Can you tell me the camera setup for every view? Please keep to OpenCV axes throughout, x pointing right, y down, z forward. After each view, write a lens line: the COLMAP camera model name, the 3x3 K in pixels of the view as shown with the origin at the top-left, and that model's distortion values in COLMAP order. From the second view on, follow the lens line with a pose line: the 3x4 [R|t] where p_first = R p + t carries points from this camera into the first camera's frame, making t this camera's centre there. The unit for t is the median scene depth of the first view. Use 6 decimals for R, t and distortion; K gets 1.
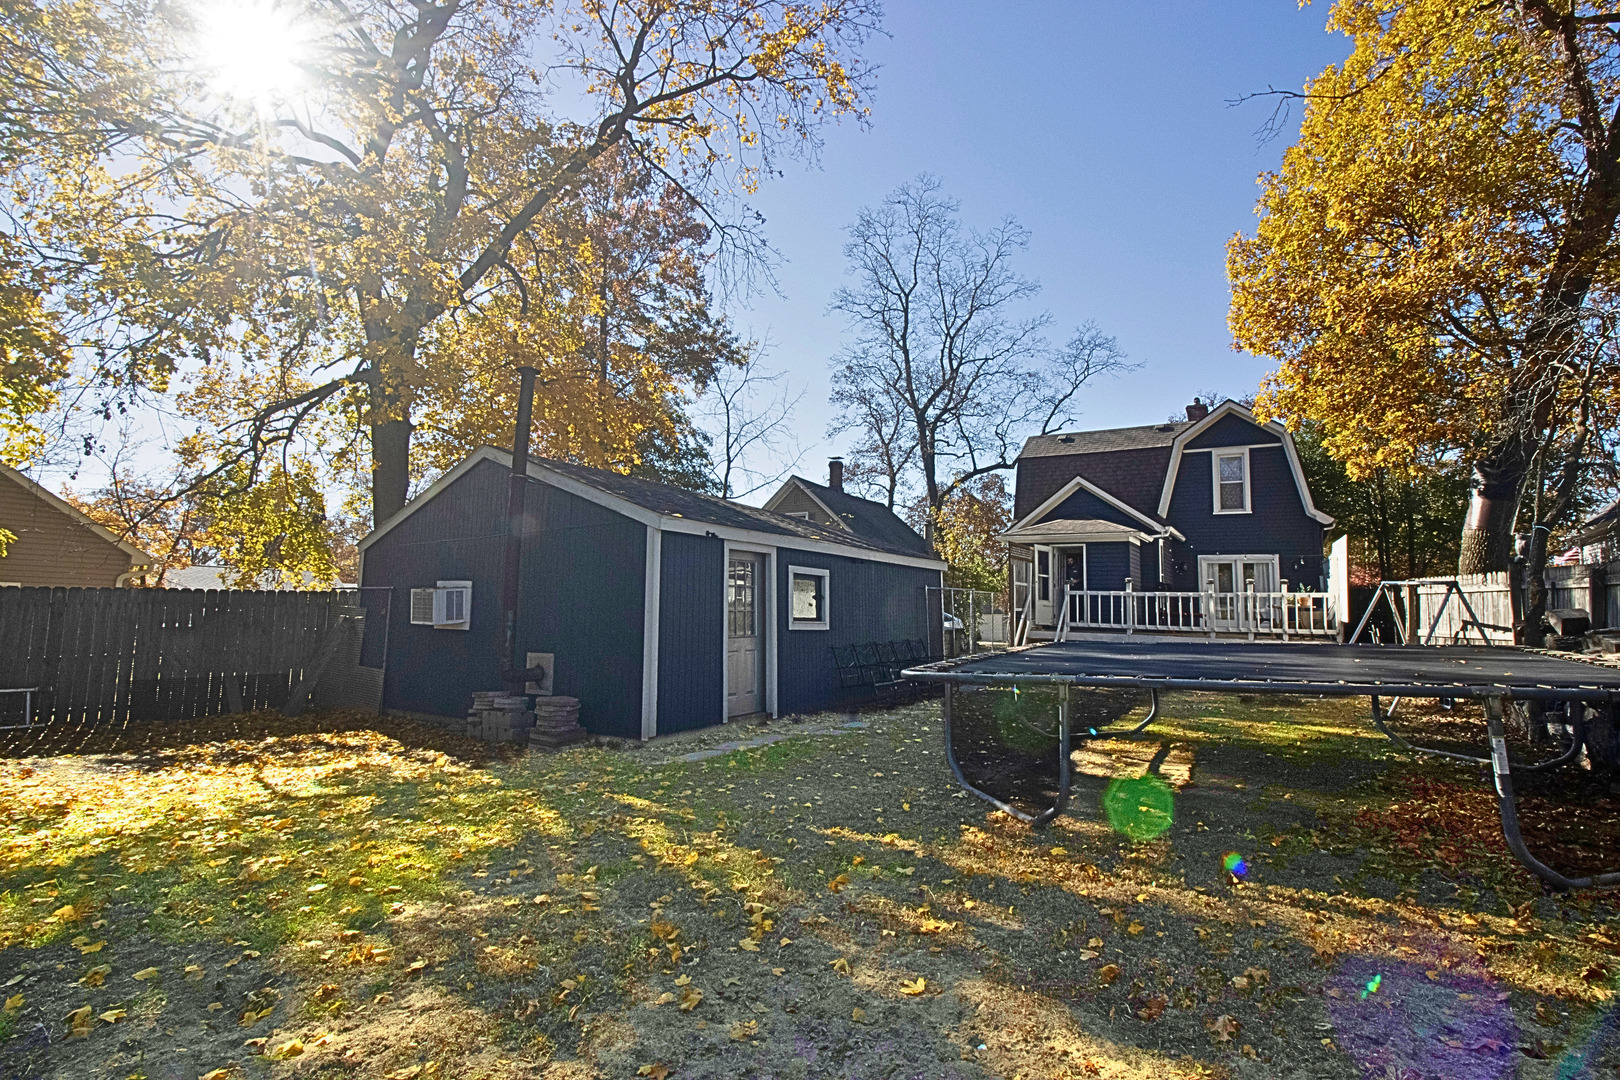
lens RADIAL K [[709.9, 0, 812.8], [0, 709.9, 525.7], [0, 0, 1]] dist [0.001264, 0.000048]
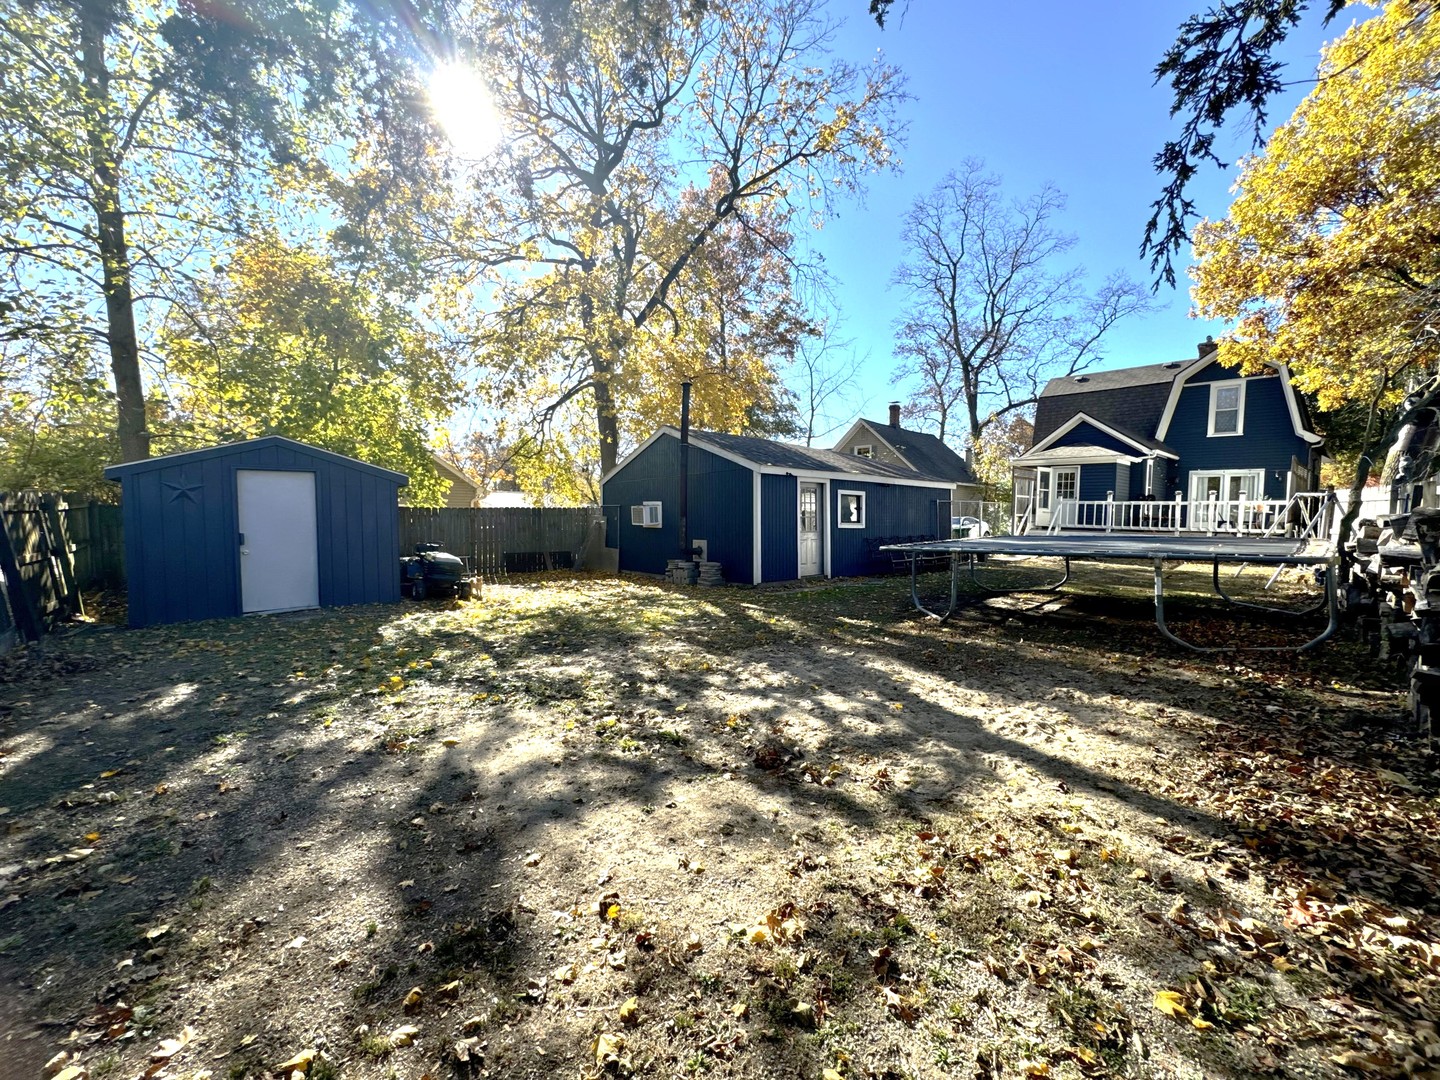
lens RADIAL K [[572.9, 0, 719.8], [0, 572.9, 535.5], [0, 0, 1]] dist [-0.002533, 0.000335]
pose [[0.955604, 0.004642, -0.294618, 0.055036], [0.039404, 0.988881, 0.143390, -0.022997], [0.292008, -0.148633, 0.944796, -0.203824]]
